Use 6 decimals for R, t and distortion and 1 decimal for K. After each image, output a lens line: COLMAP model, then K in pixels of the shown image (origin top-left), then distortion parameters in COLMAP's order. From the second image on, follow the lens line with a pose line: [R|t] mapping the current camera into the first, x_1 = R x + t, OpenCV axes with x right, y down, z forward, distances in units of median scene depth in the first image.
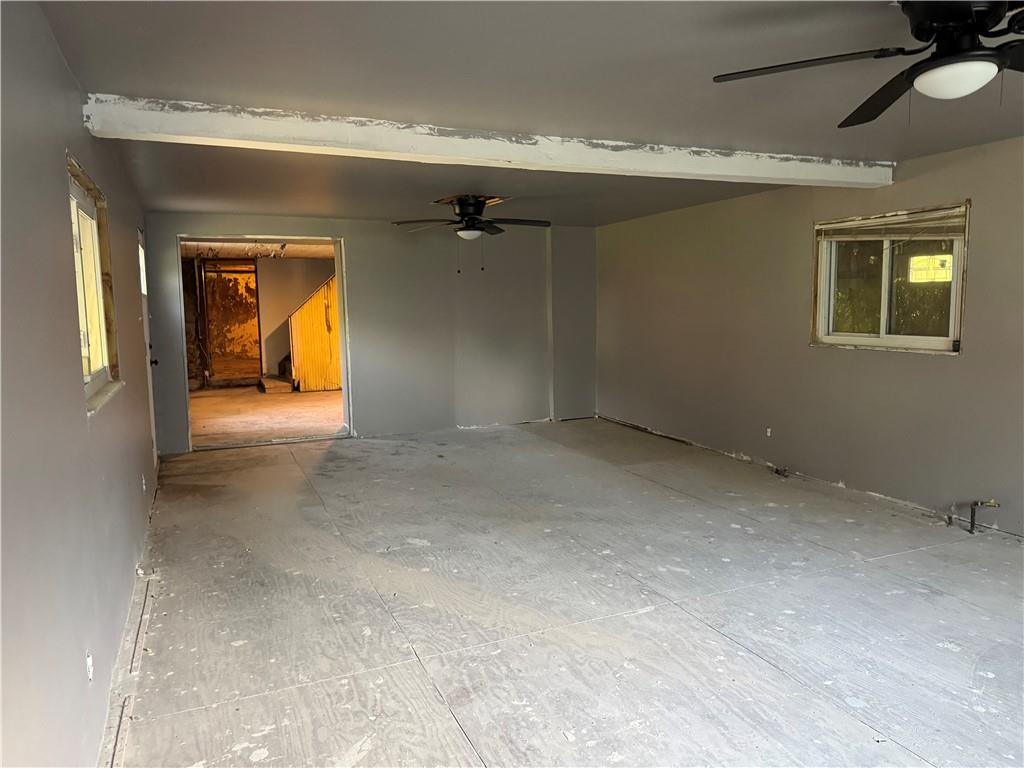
lens RADIAL K [[720.8, 0, 528.7], [0, 720.8, 383.4], [0, 0, 1]] dist [0.053812, -0.062169]
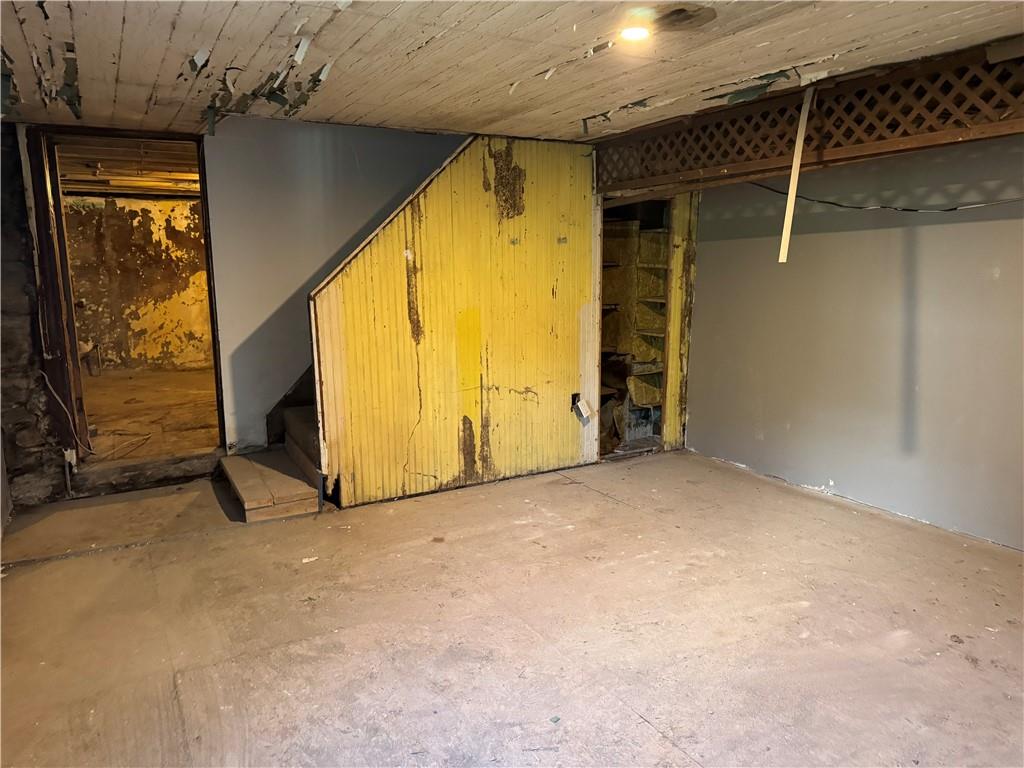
lens RADIAL K [[720.8, 0, 509.4], [0, 720.8, 380.2], [0, 0, 1]] dist [0.053812, -0.062169]
pose [[0.997014, -0.009846, 0.076596, -0.243553], [0.006048, 0.998748, 0.049654, -0.064520], [-0.076989, -0.049042, 0.995825, 0.600146]]
